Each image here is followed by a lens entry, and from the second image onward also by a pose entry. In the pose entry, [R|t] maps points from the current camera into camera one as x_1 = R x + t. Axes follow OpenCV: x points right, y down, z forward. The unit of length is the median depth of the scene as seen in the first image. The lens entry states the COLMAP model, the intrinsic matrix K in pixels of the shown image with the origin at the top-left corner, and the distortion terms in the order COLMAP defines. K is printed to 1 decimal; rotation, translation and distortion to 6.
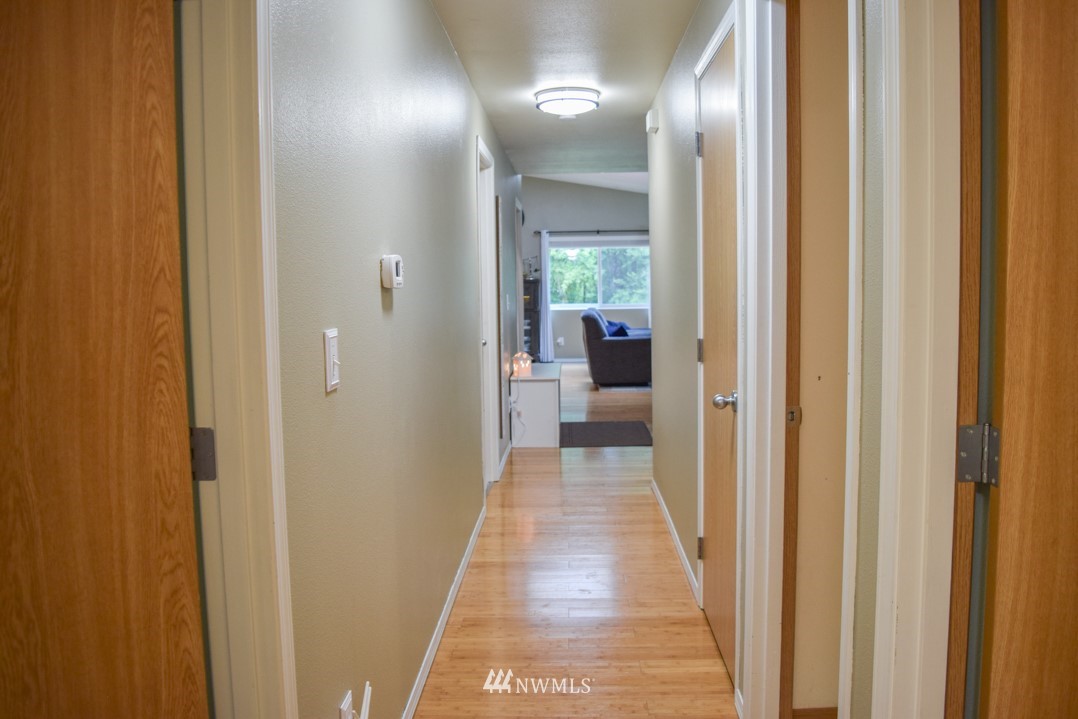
lens RADIAL K [[845.0, 0, 534.7], [0, 845.0, 352.1], [0, 0, 1]] dist [-0.093311, 0.017952]
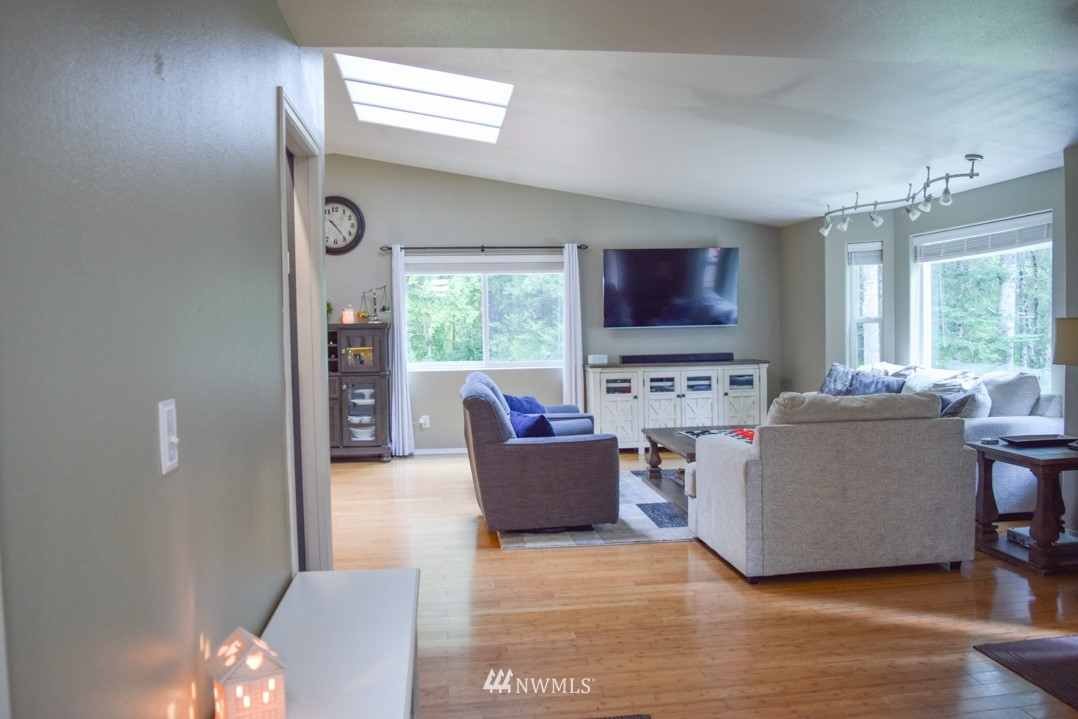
lens RADIAL K [[845.0, 0, 545.5], [0, 845.0, 362.6], [0, 0, 1]] dist [-0.093311, 0.017952]
pose [[0.985744, -0.005294, 0.168169, 0.014440], [0.011577, 0.999270, -0.036400, -0.033423], [-0.167854, 0.037828, 0.985086, 0.369864]]
